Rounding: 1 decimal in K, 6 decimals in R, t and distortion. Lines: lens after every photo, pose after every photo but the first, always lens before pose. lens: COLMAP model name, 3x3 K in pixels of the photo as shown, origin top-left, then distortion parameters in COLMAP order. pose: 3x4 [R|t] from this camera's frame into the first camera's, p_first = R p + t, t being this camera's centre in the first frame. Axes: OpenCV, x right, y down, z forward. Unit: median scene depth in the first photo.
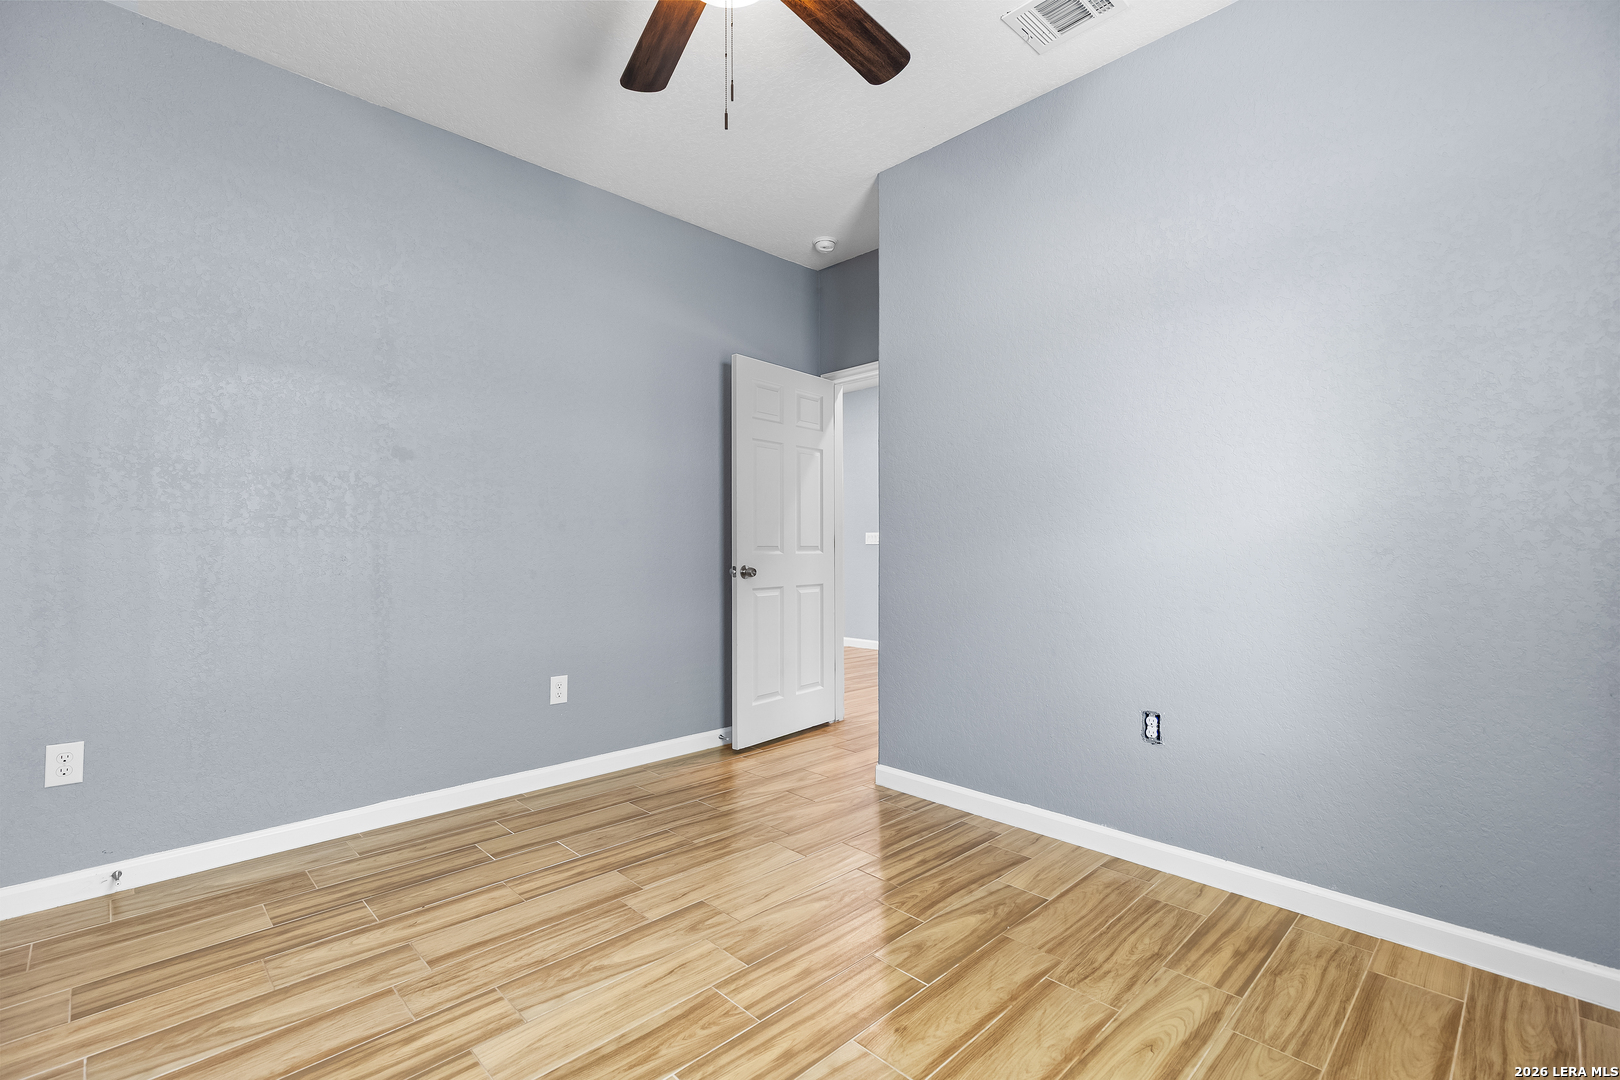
lens RADIAL K [[734.3, 0, 804.9], [0, 734.3, 547.9], [0, 0, 1]] dist [0.007641, -0.000701]
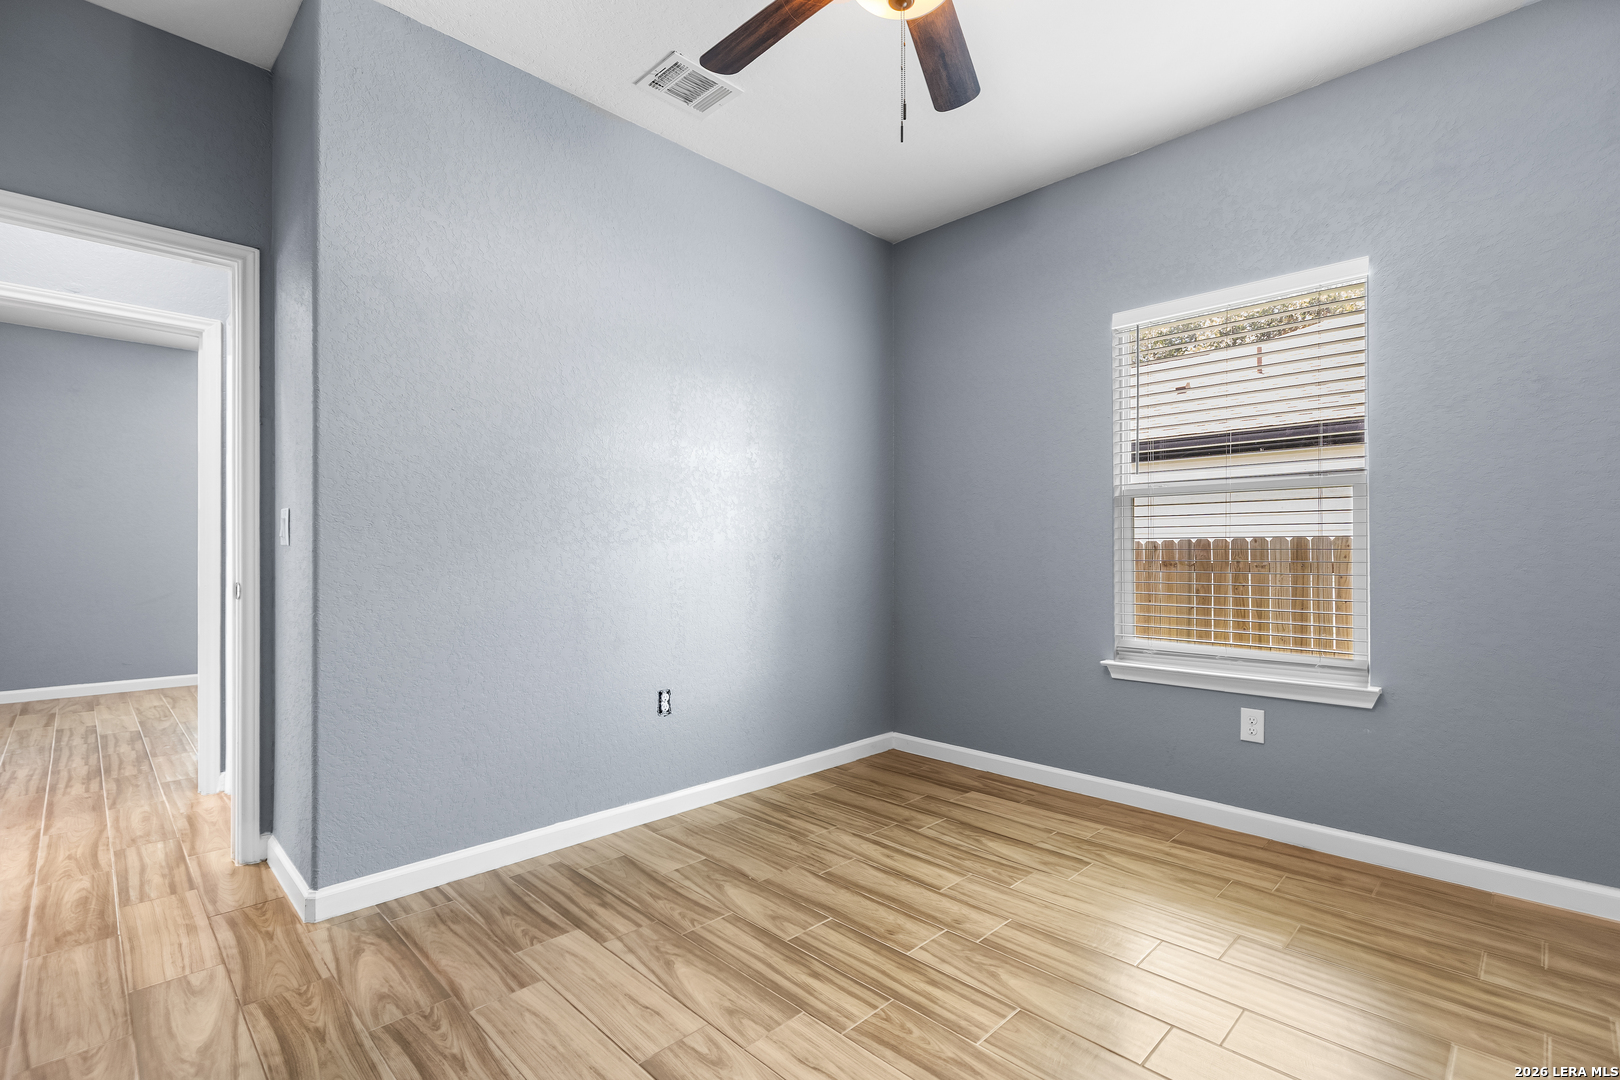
lens RADIAL K [[734.3, 0, 837.3], [0, 734.3, 564.9], [0, 0, 1]] dist [0.007641, -0.000701]
pose [[-0.030664, -0.011330, 0.999466, -0.968500], [0.006199, 0.999914, 0.011525, 0.004450], [-0.999511, 0.006550, -0.030591, 0.967327]]
